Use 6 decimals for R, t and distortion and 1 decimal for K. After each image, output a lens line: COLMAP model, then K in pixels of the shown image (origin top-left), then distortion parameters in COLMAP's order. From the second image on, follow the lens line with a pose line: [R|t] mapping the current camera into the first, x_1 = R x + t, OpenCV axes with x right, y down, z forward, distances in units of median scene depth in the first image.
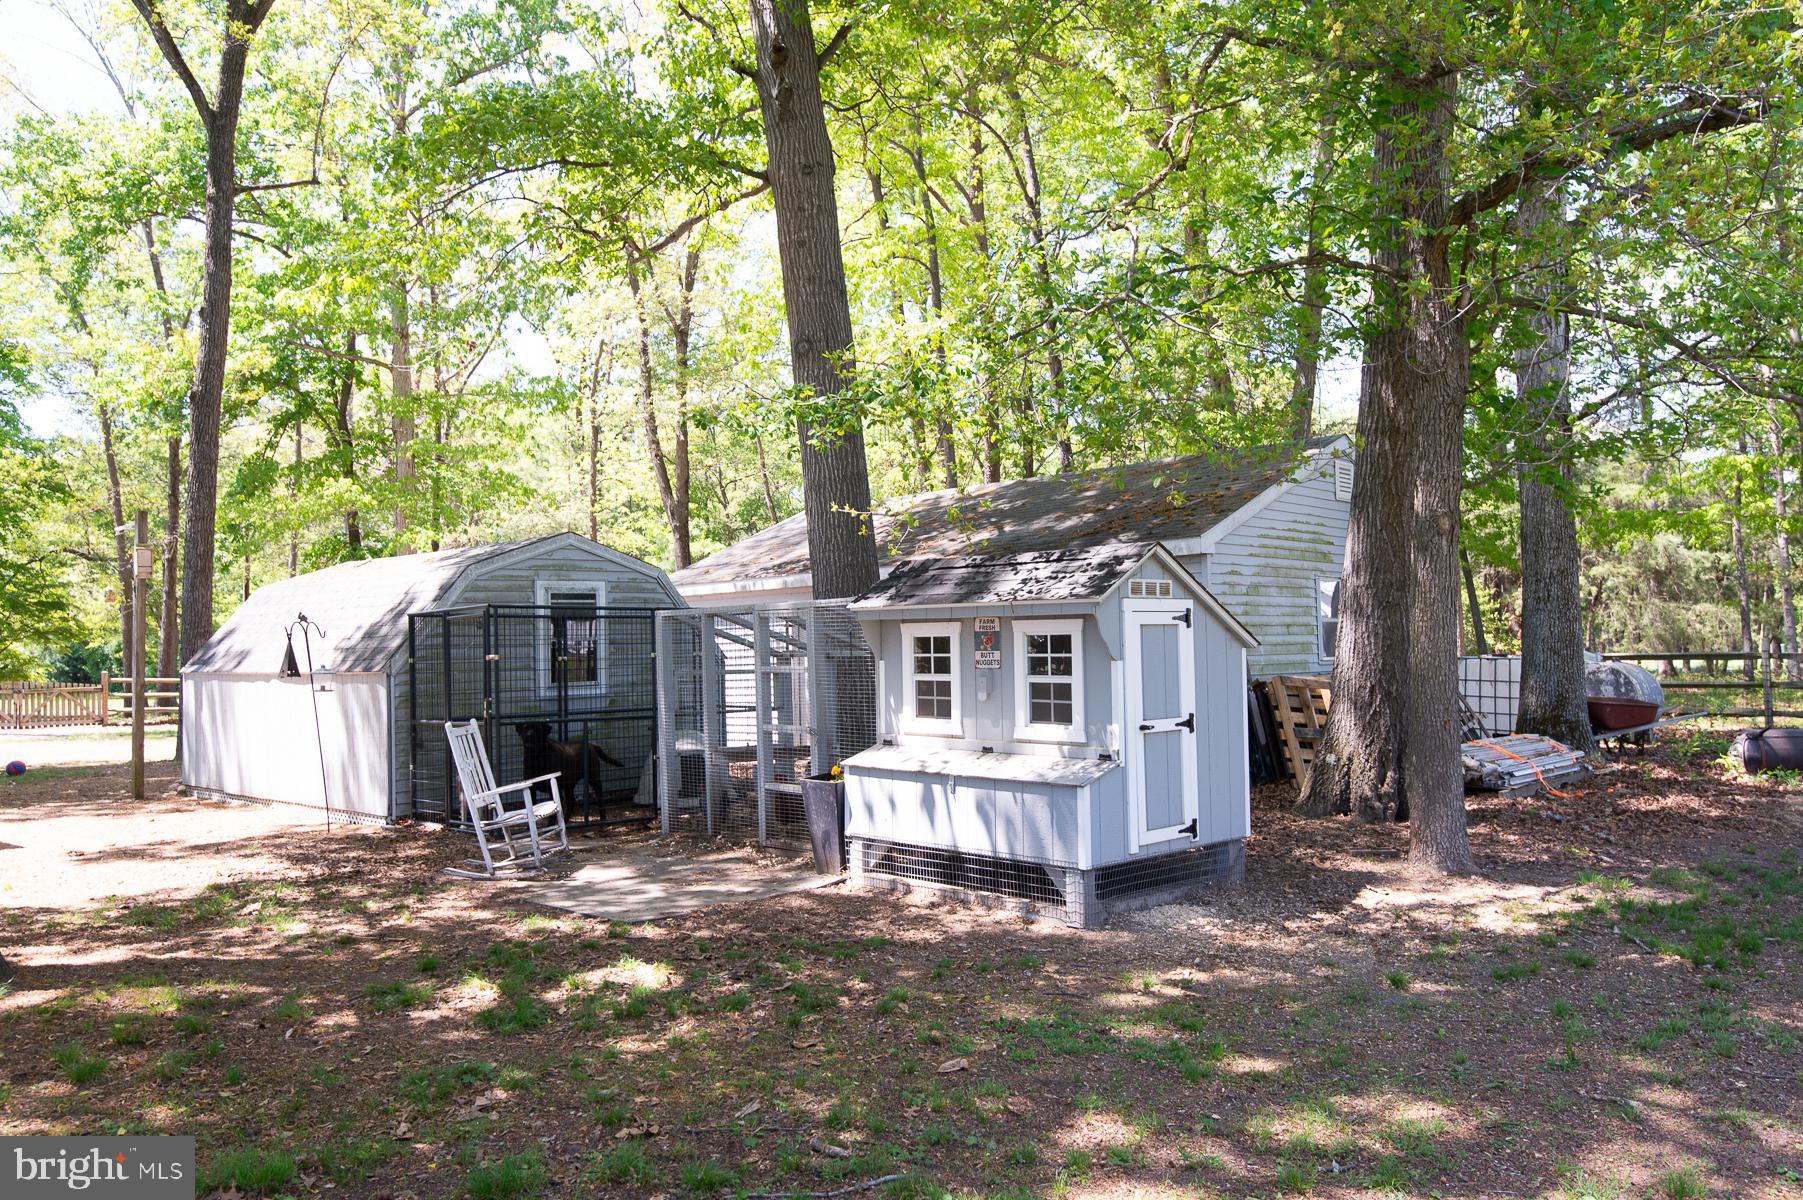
lens RADIAL K [[1343.7, 0, 901.9], [0, 1343.7, 603.0], [0, 0, 1]] dist [0.000619, 0.000025]
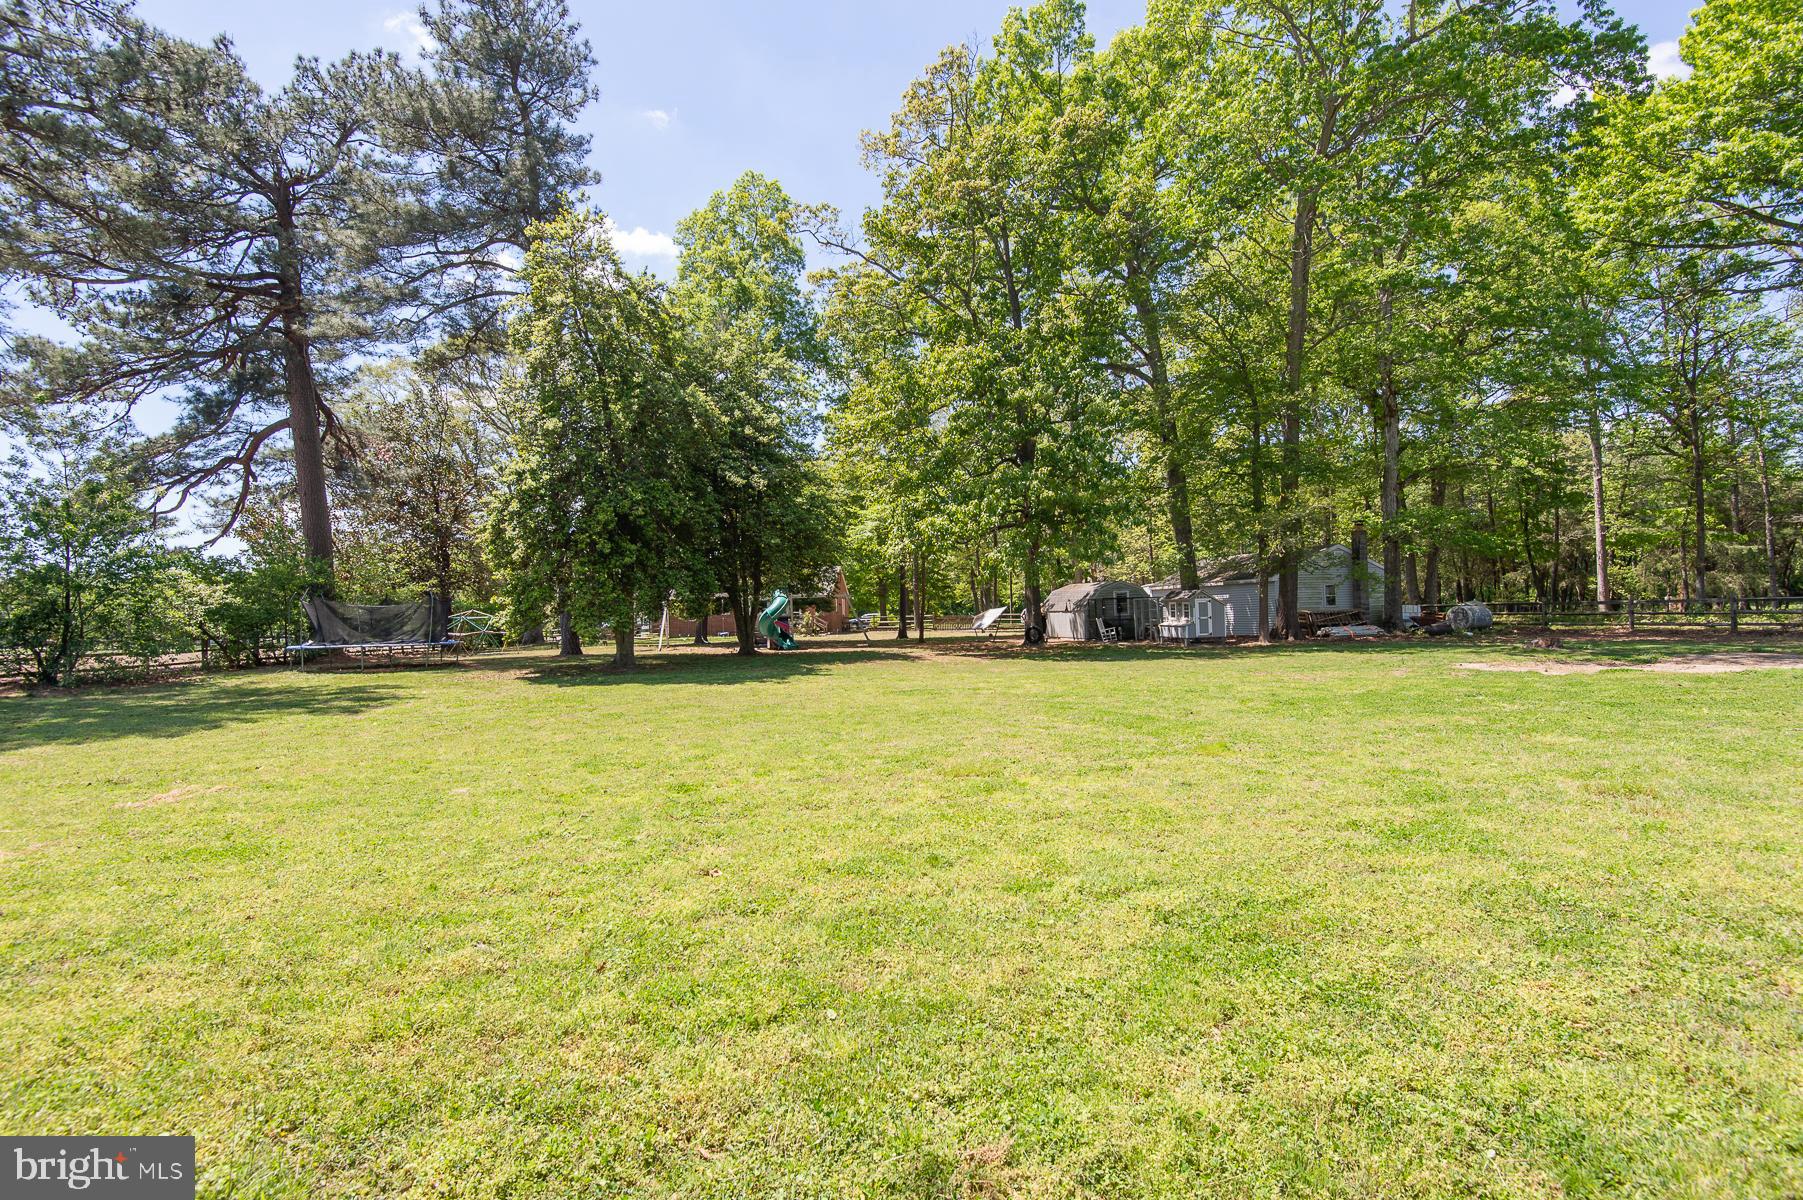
lens RADIAL K [[832.4, 0, 902.4], [0, 832.4, 601.1], [0, 0, 1]] dist [0.024156, -0.013502]
pose [[0.852621, -0.003930, -0.522514, 0.796207], [0.018728, 0.999559, 0.023041, -0.081980], [0.522194, -0.029431, 0.852319, -2.405452]]
